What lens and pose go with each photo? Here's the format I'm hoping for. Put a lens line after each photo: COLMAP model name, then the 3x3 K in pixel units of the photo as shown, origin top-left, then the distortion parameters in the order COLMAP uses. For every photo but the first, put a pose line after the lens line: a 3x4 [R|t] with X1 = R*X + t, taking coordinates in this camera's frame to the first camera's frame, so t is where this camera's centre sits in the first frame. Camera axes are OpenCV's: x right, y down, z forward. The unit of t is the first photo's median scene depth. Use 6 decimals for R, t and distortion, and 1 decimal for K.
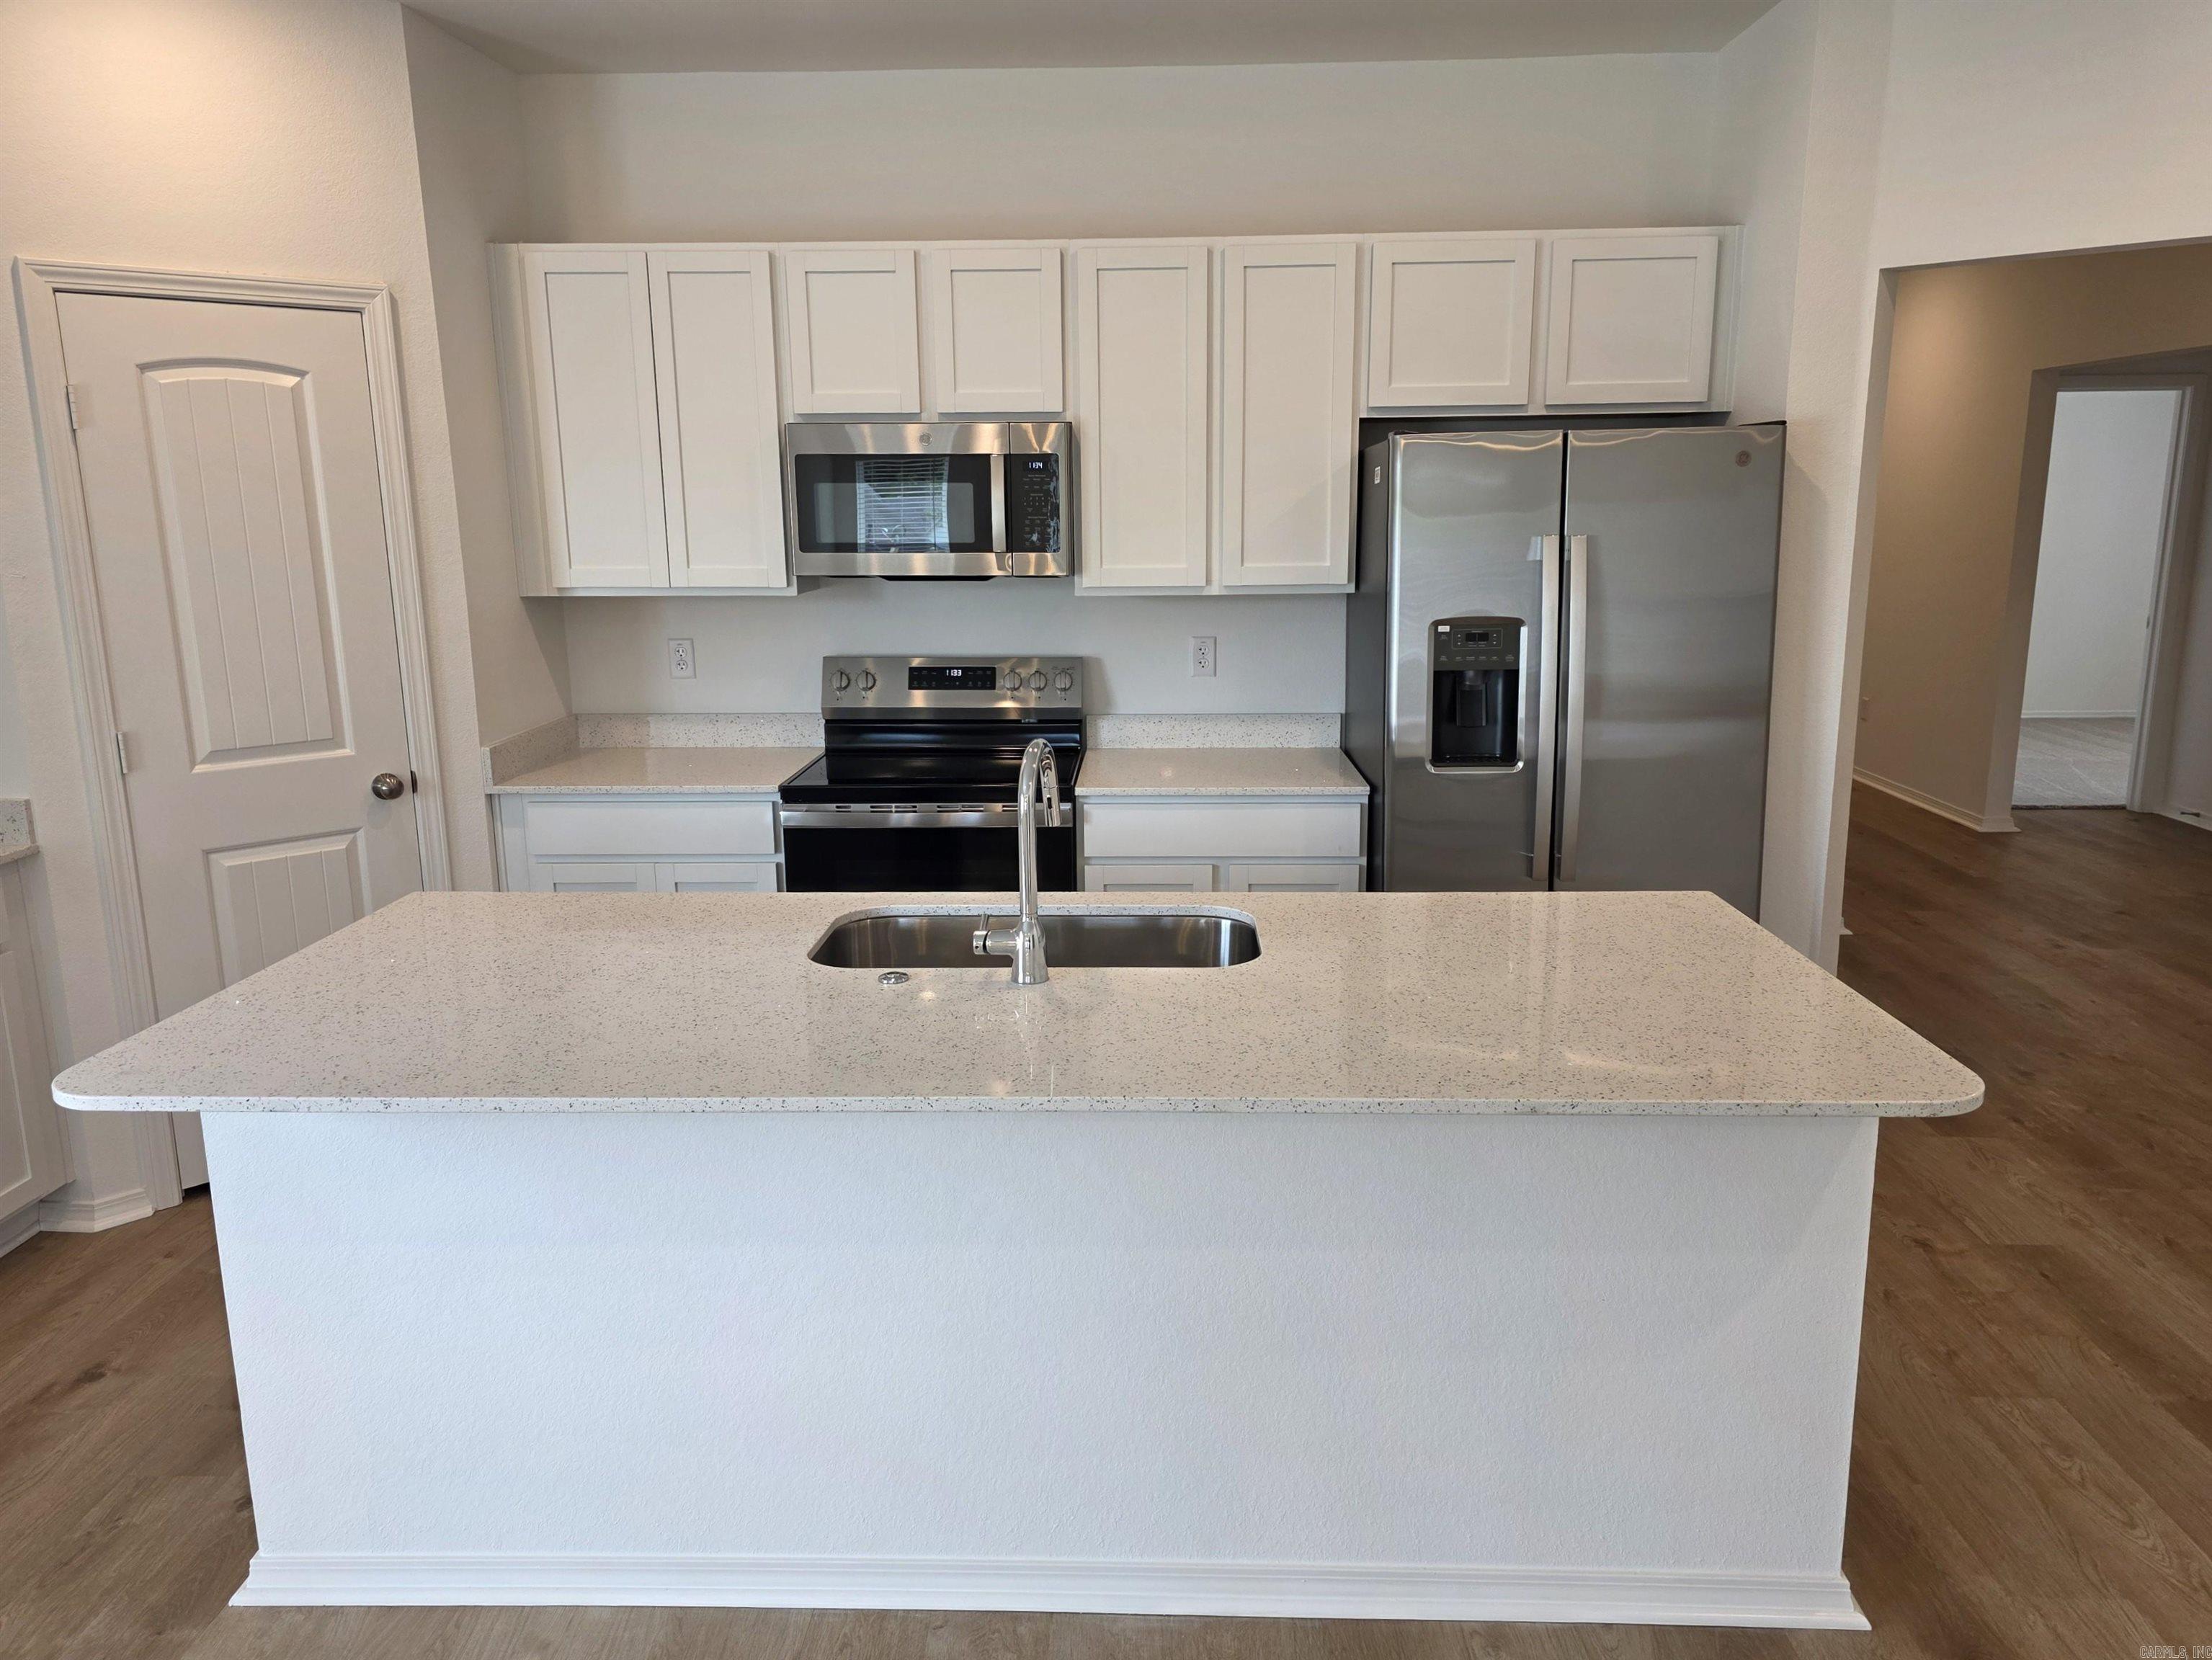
lens RADIAL K [[1468.6, 0, 1181.0], [0, 1468.6, 780.8], [0, 0, 1]] dist [0.054073, -0.042164]
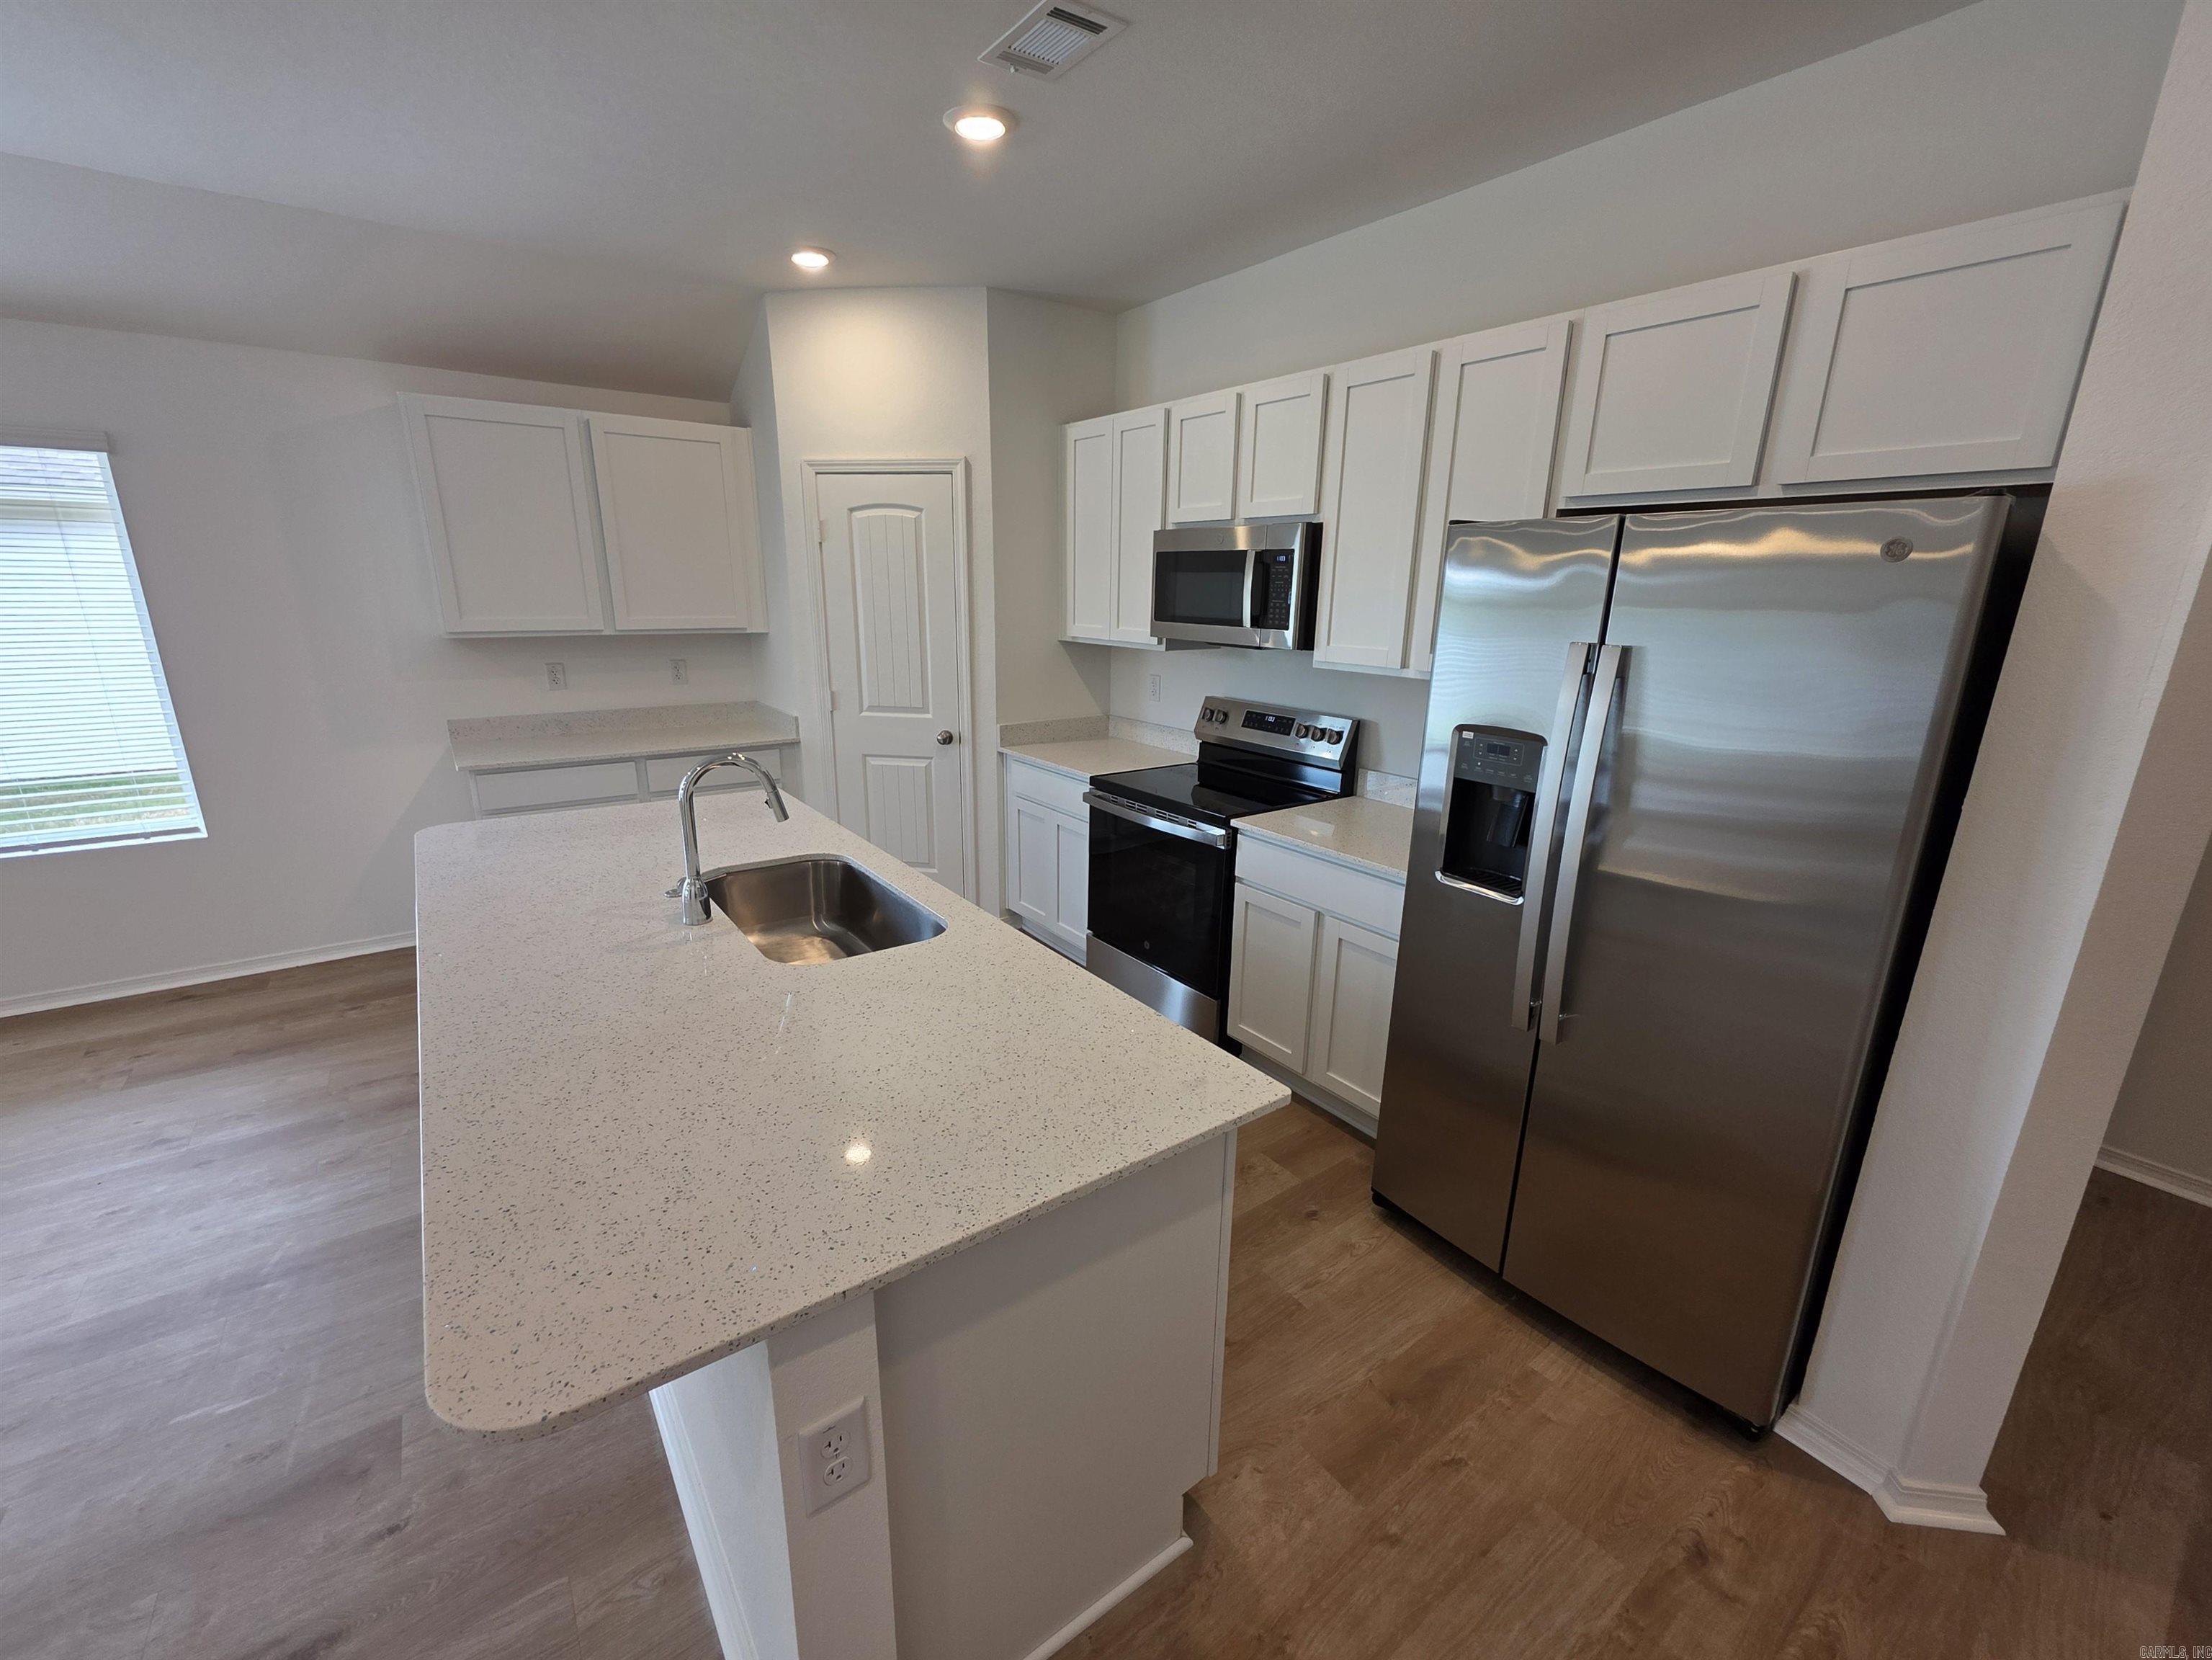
lens RADIAL K [[906.8, 0, 1095.2], [0, 906.8, 824.1], [0, 0, 1]] dist [0.009564, 0.001795]
pose [[0.621551, 0.220274, -0.751767, 0.433954], [-0.169577, 0.974732, 0.145400, -0.083390], [0.764799, 0.037109, 0.643199, 0.406489]]
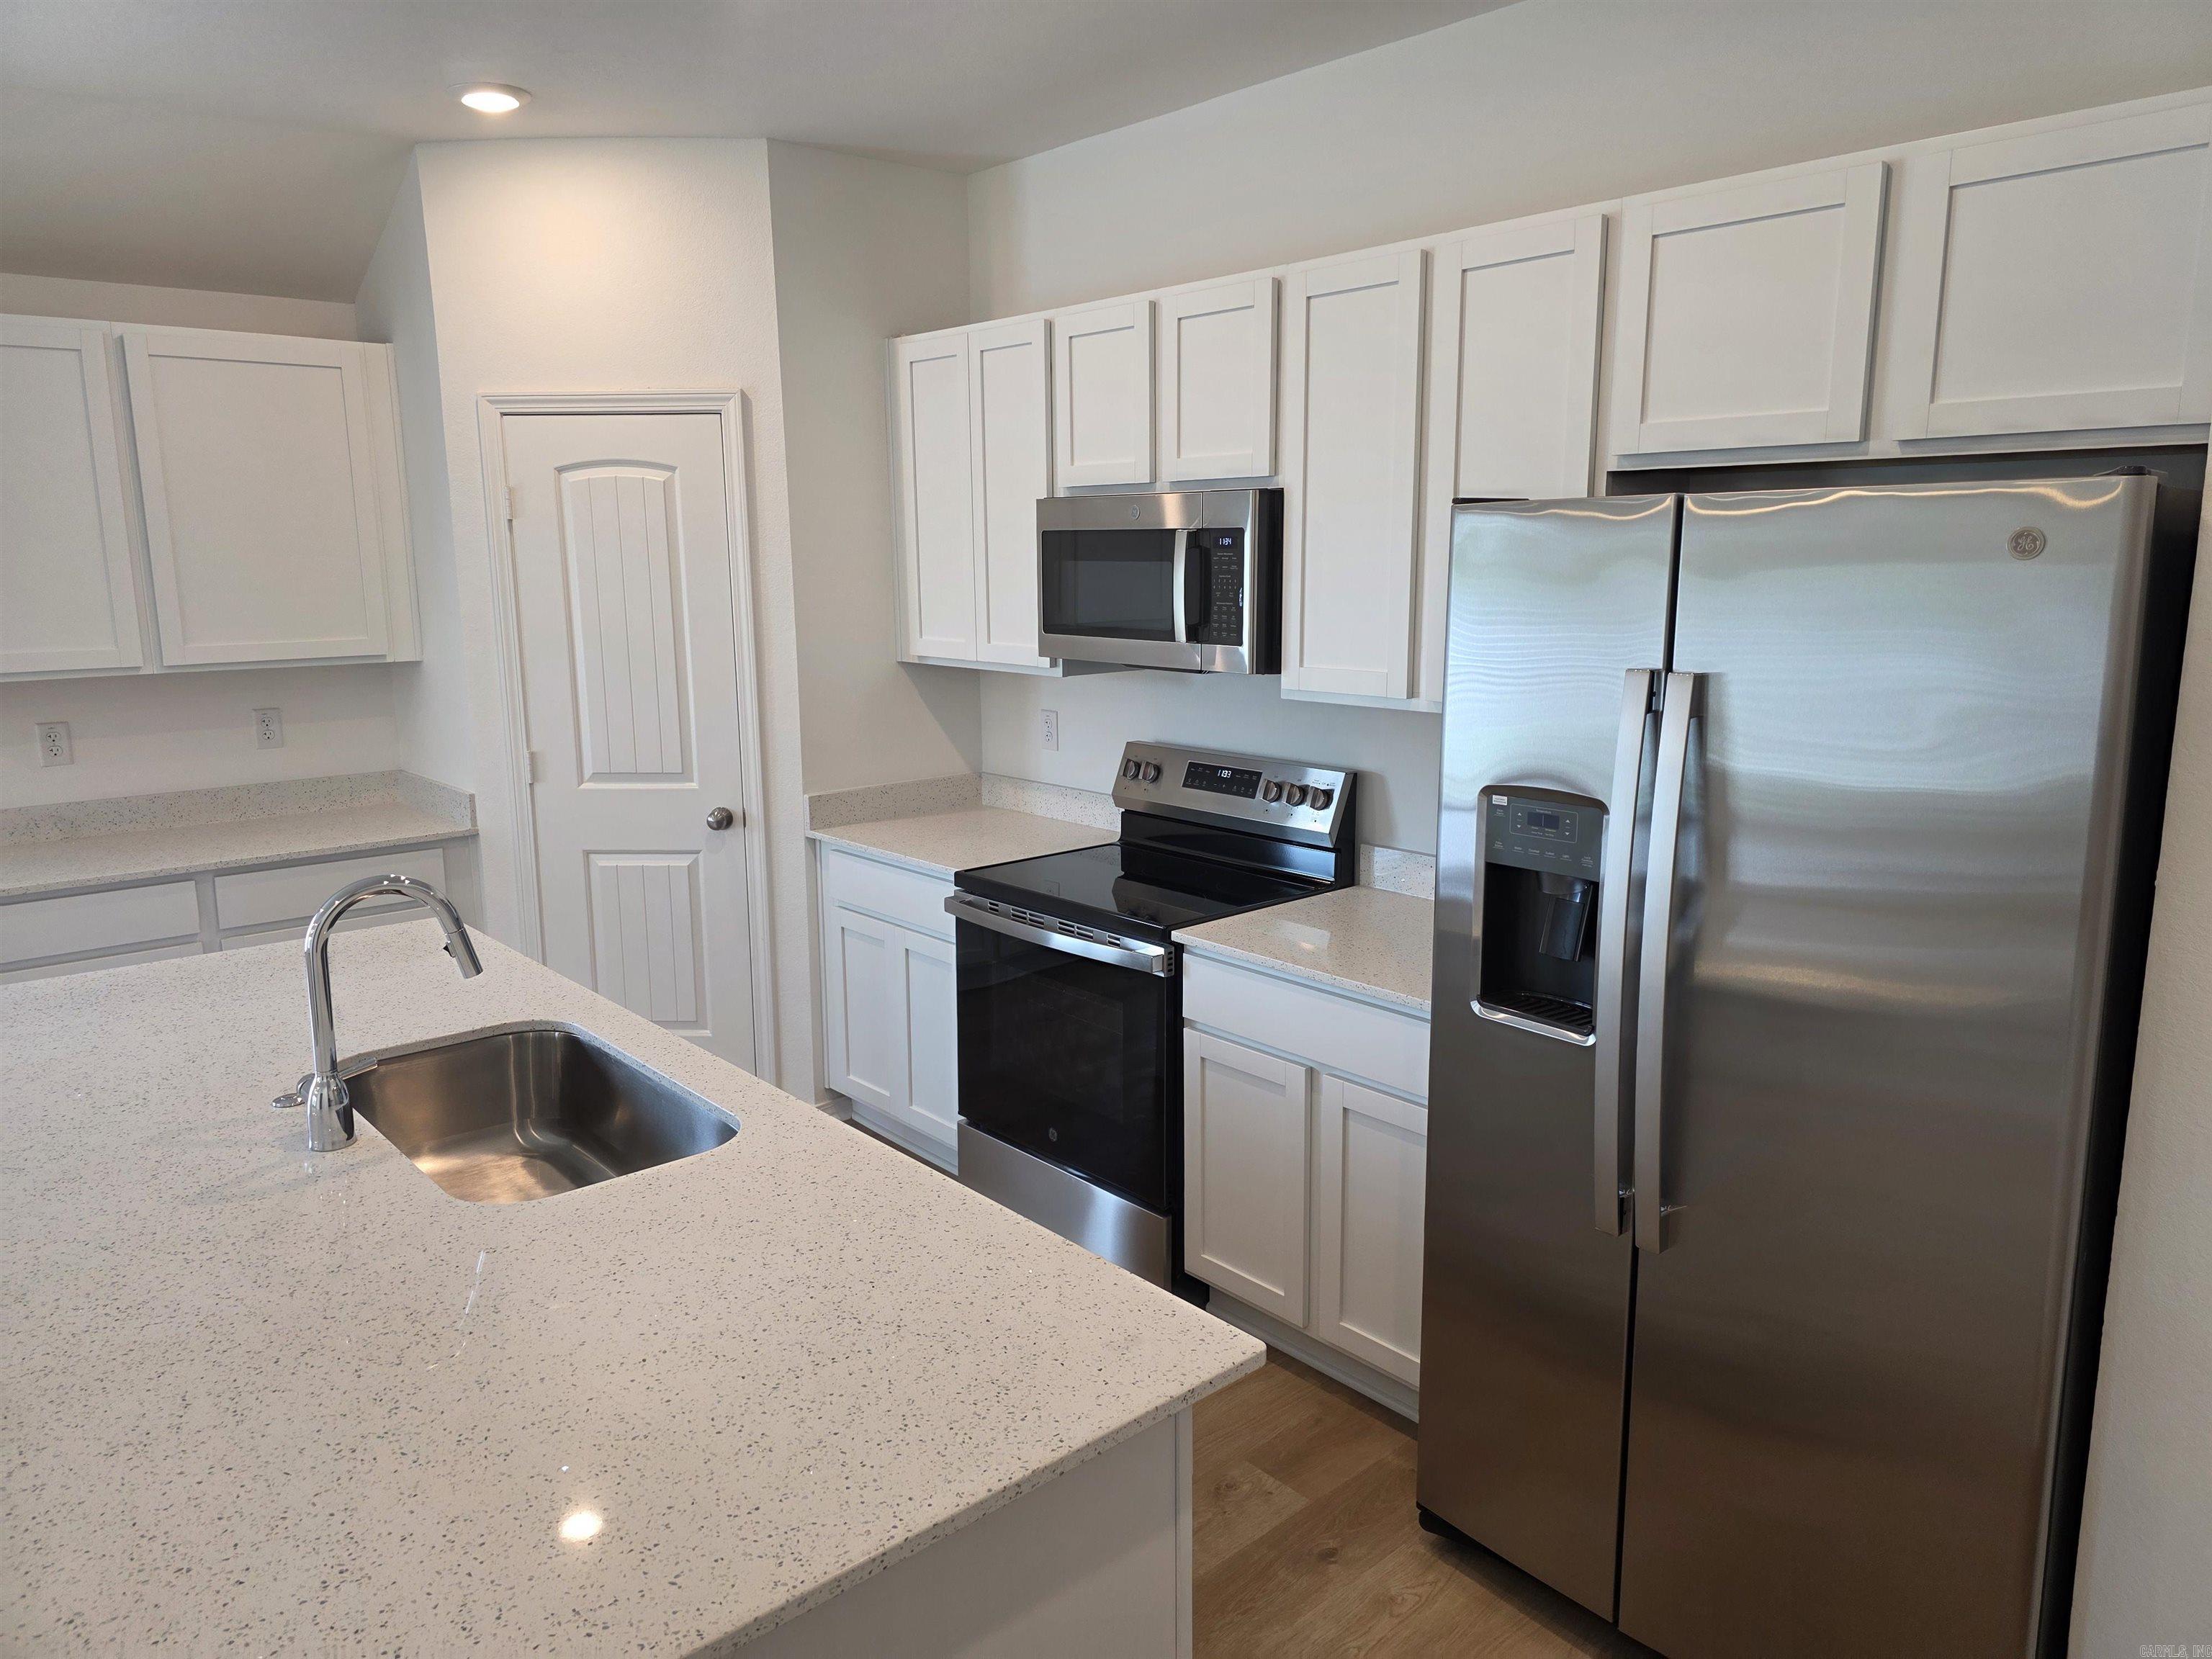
lens RADIAL K [[1468.7, 0, 1100.5], [0, 1468.7, 793.3], [0, 0, 1]] dist [0.054073, -0.042164]
pose [[0.697087, 0.124215, -0.706145, 0.465800], [-0.137125, 0.989796, 0.038744, -0.097328], [0.703752, 0.069822, 0.707006, 0.378513]]
